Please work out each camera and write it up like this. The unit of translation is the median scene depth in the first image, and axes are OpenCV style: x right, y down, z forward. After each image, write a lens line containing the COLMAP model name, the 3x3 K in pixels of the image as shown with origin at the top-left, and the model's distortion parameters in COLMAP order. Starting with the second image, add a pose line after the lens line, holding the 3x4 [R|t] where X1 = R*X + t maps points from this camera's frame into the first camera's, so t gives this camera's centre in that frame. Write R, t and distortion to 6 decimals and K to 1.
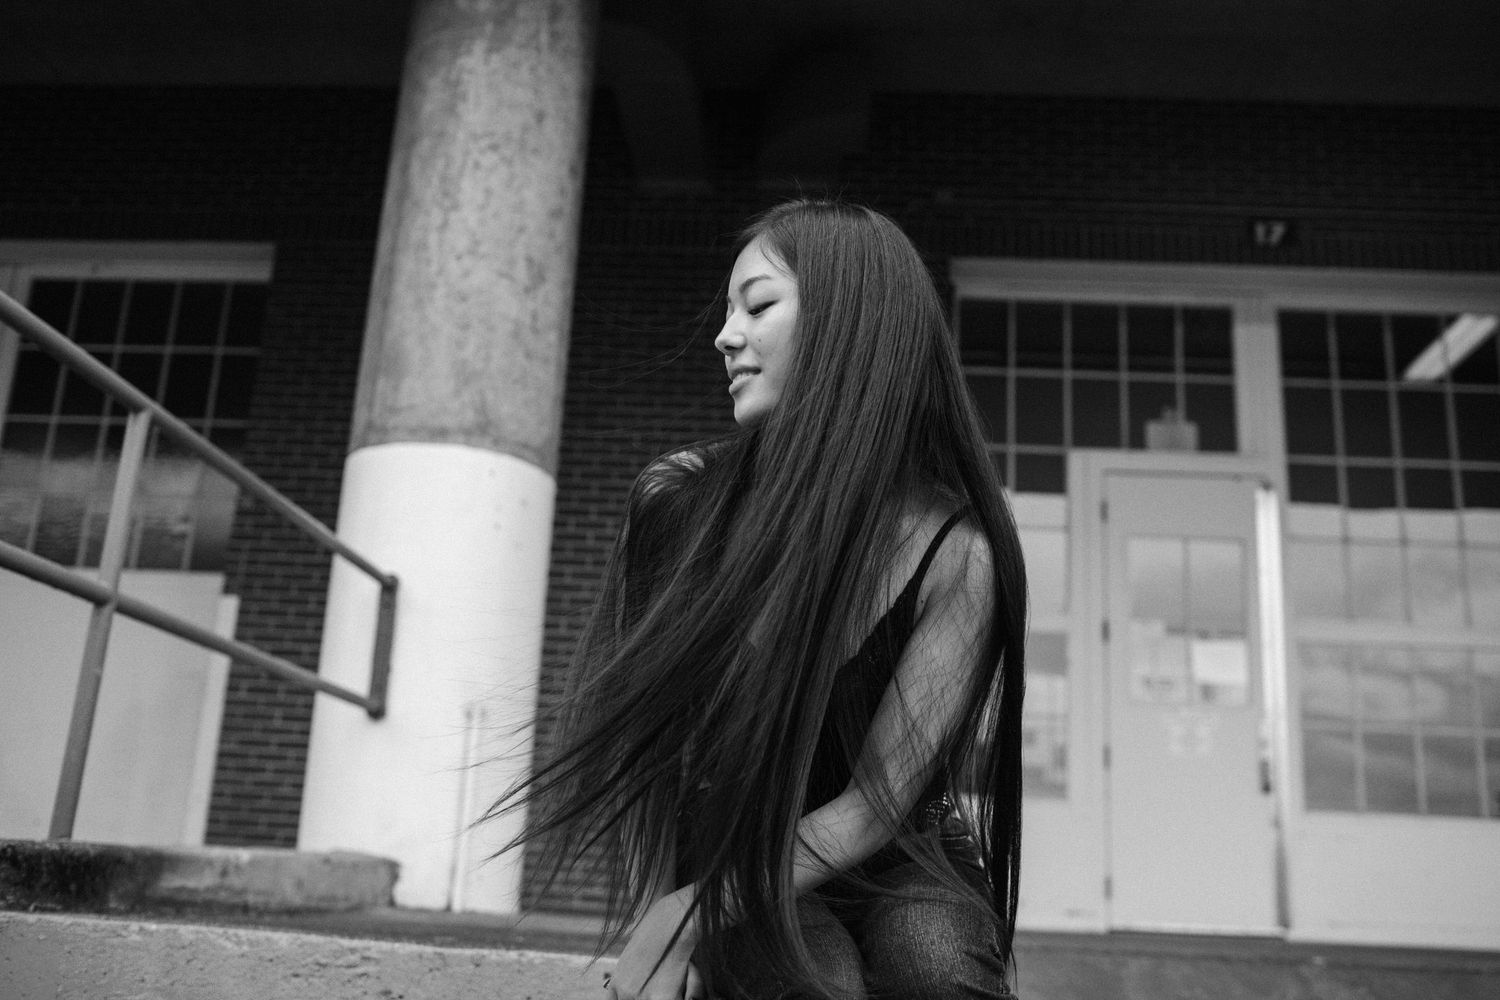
lens RADIAL K [[1441.2, 0, 747.9], [0, 1441.2, 495.1], [0, 0, 1]] dist [-0.107131, 0.134793]
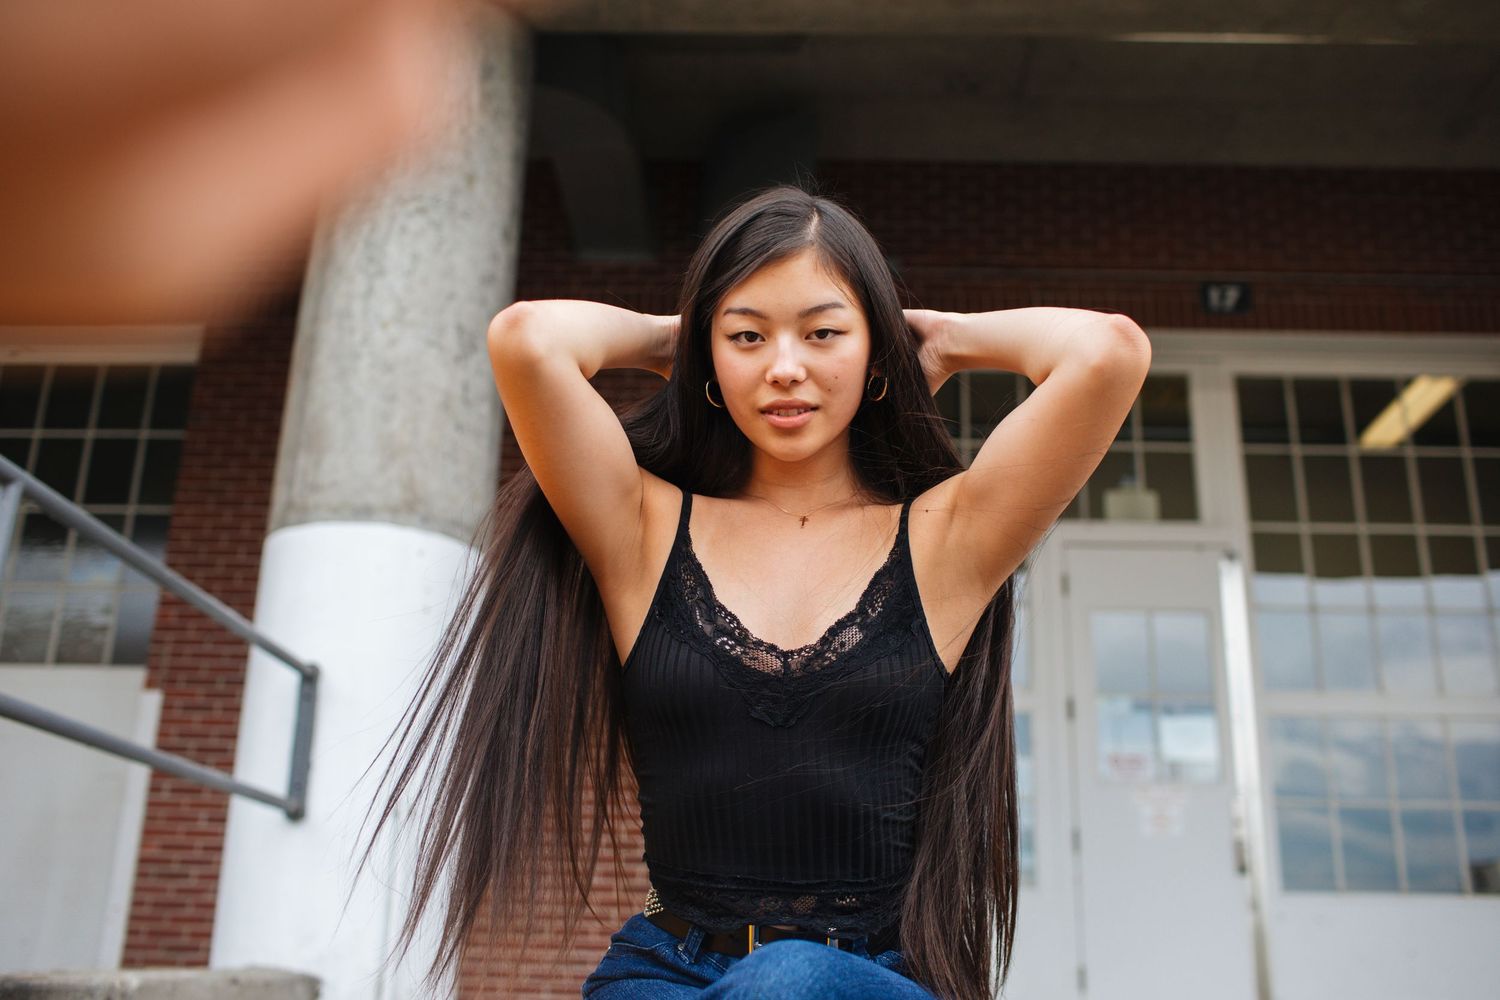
lens RADIAL K [[1441.2, 0, 747.9], [0, 1441.2, 495.1], [0, 0, 1]] dist [-0.107131, 0.134793]
pose [[0.999299, -0.016836, 0.033428, 0.004411], [0.018789, 0.998082, -0.058982, 0.005734], [-0.032371, 0.059569, 0.997699, 0.054548]]
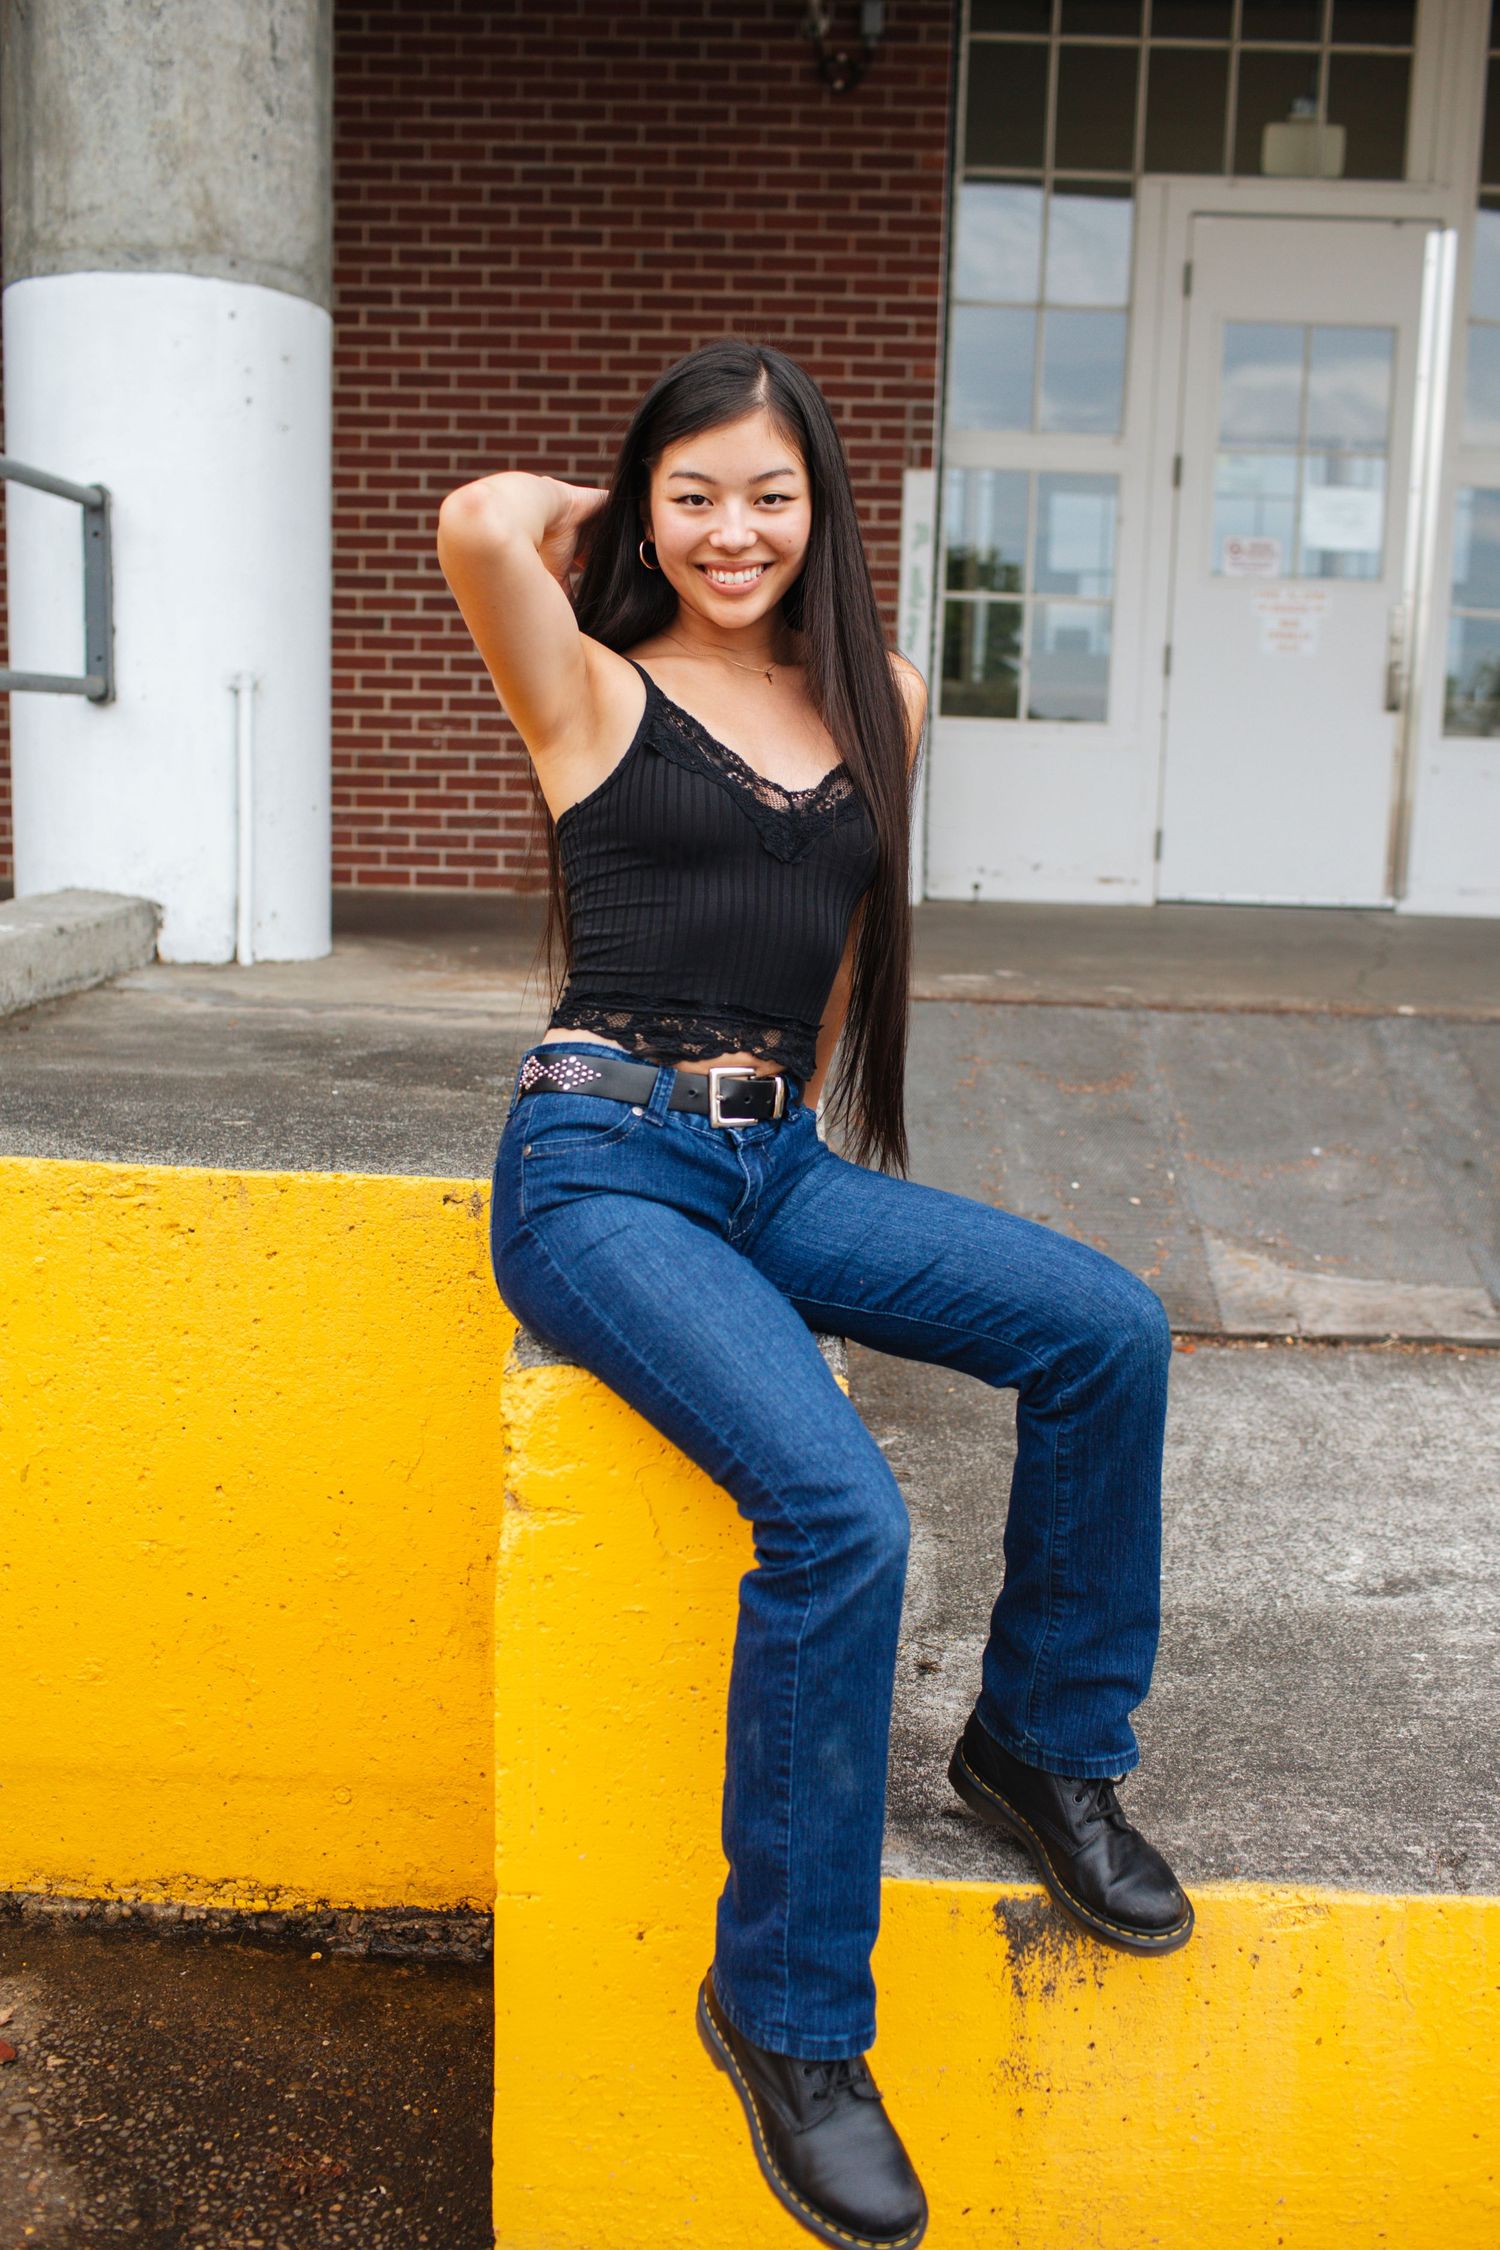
lens RADIAL K [[2161.8, 0, 749.2], [0, 2161.8, 1117.0], [0, 0, 1]] dist [-0.107131, 0.134793]
pose [[0.999081, -0.028419, 0.032098, 0.013503], [0.011893, 0.903052, 0.429367, -0.092408], [-0.041188, -0.428590, 0.902560, -0.032168]]
